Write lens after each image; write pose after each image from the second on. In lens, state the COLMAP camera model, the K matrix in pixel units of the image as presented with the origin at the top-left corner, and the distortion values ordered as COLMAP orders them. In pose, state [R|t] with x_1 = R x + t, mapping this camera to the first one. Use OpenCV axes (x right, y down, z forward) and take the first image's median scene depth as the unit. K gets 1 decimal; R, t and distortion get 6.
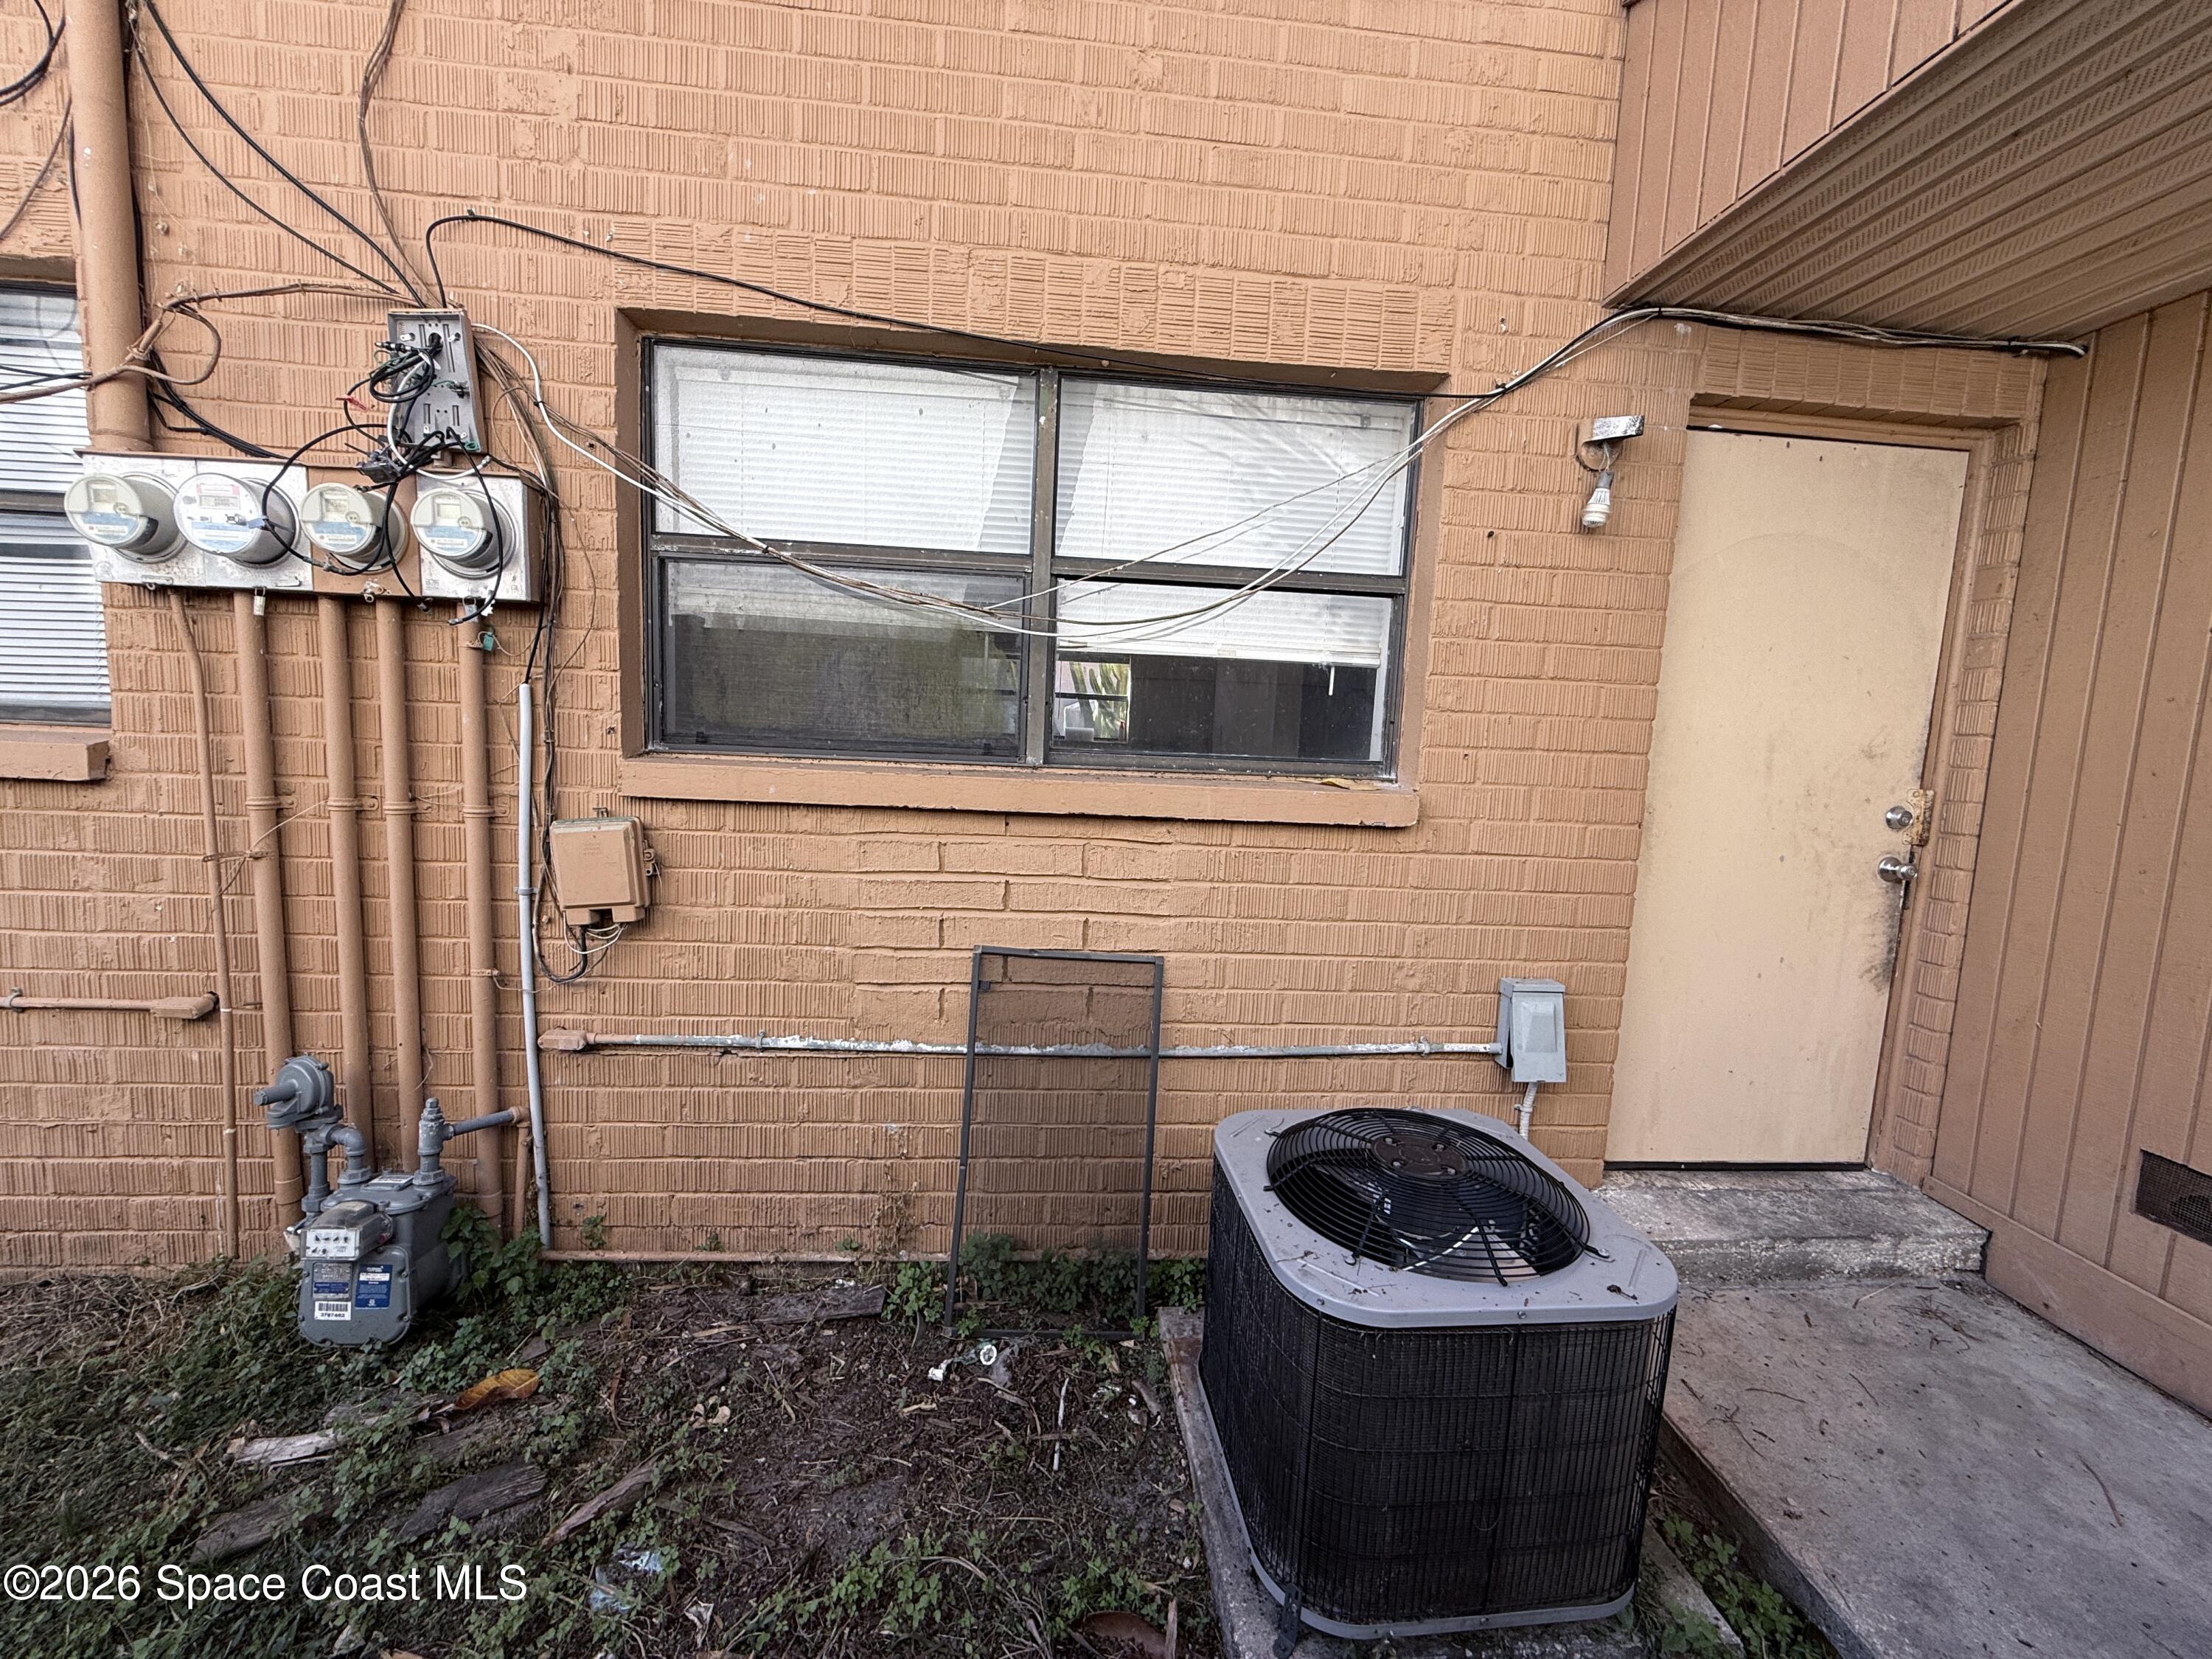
lens RADIAL K [[880.8, 0, 1102.0], [0, 880.8, 826.5], [0, 0, 1]] dist [-0.000853, 0.000150]
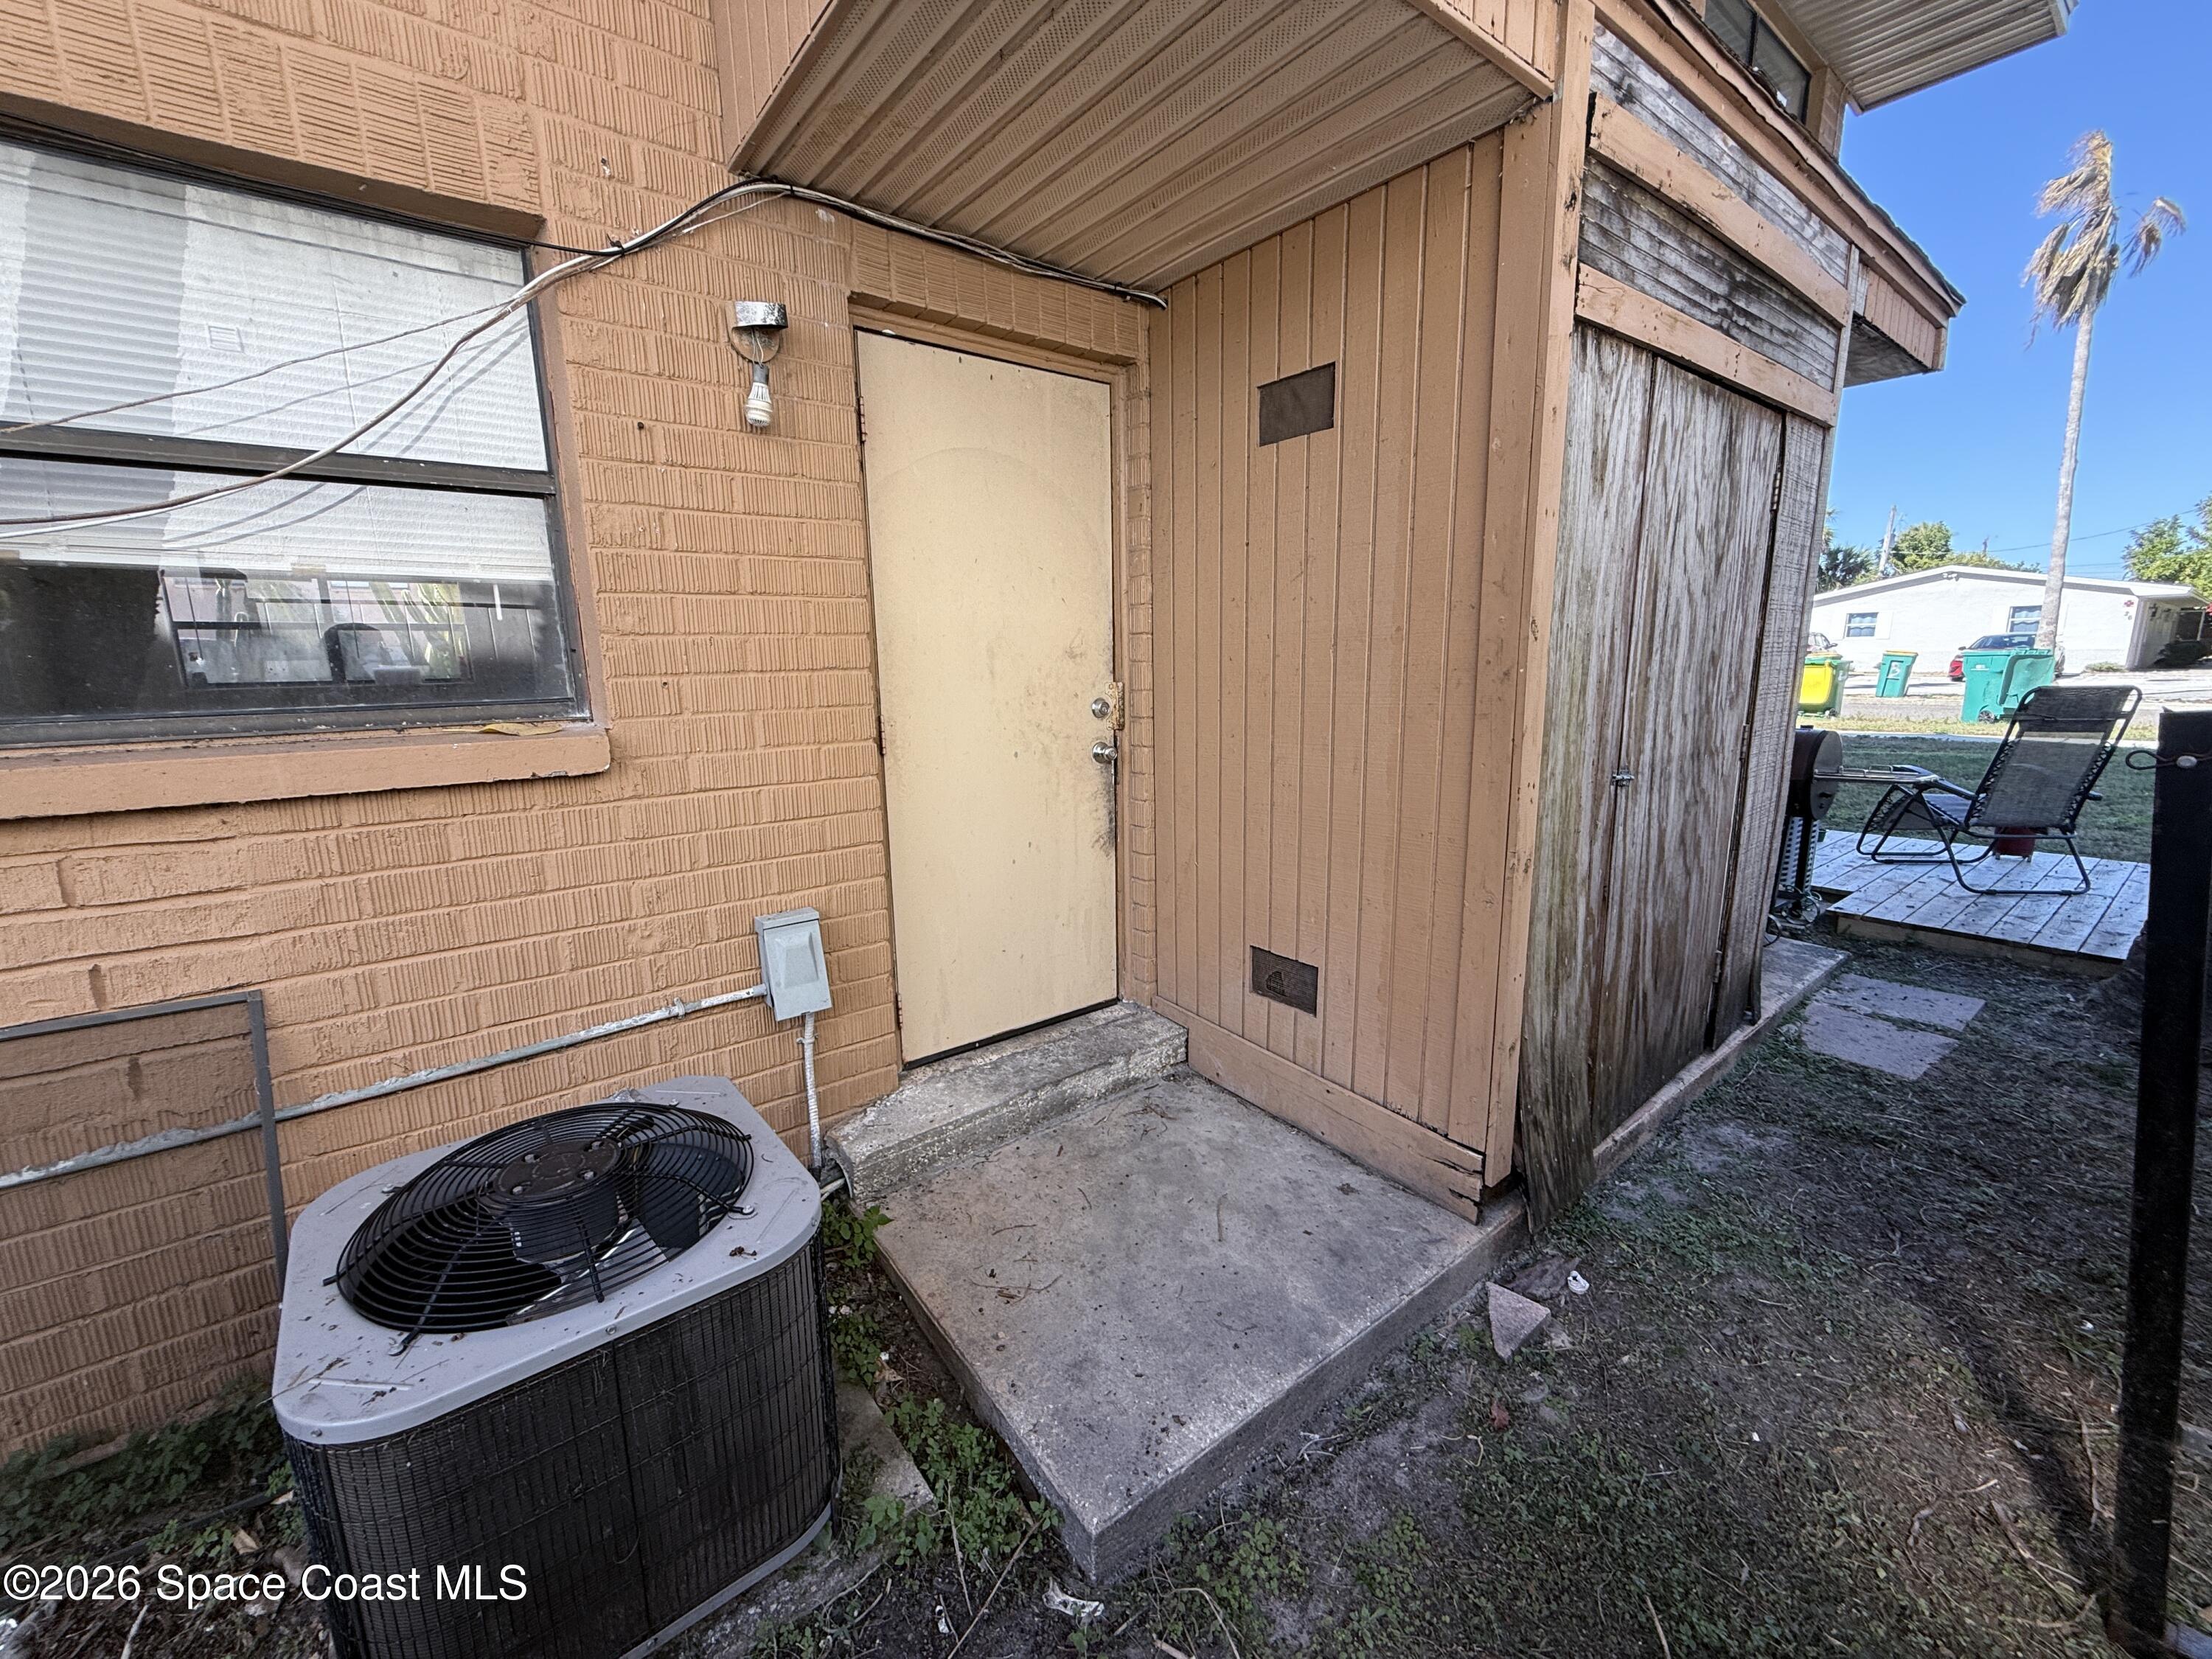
lens RADIAL K [[880.8, 0, 1102.0], [0, 880.8, 826.5], [0, 0, 1]] dist [-0.000853, 0.000150]
pose [[0.836895, -0.160626, 0.523265, 0.292871], [0.111957, 0.985995, 0.123608, 0.000951], [-0.535791, -0.044864, 0.843158, 0.007452]]
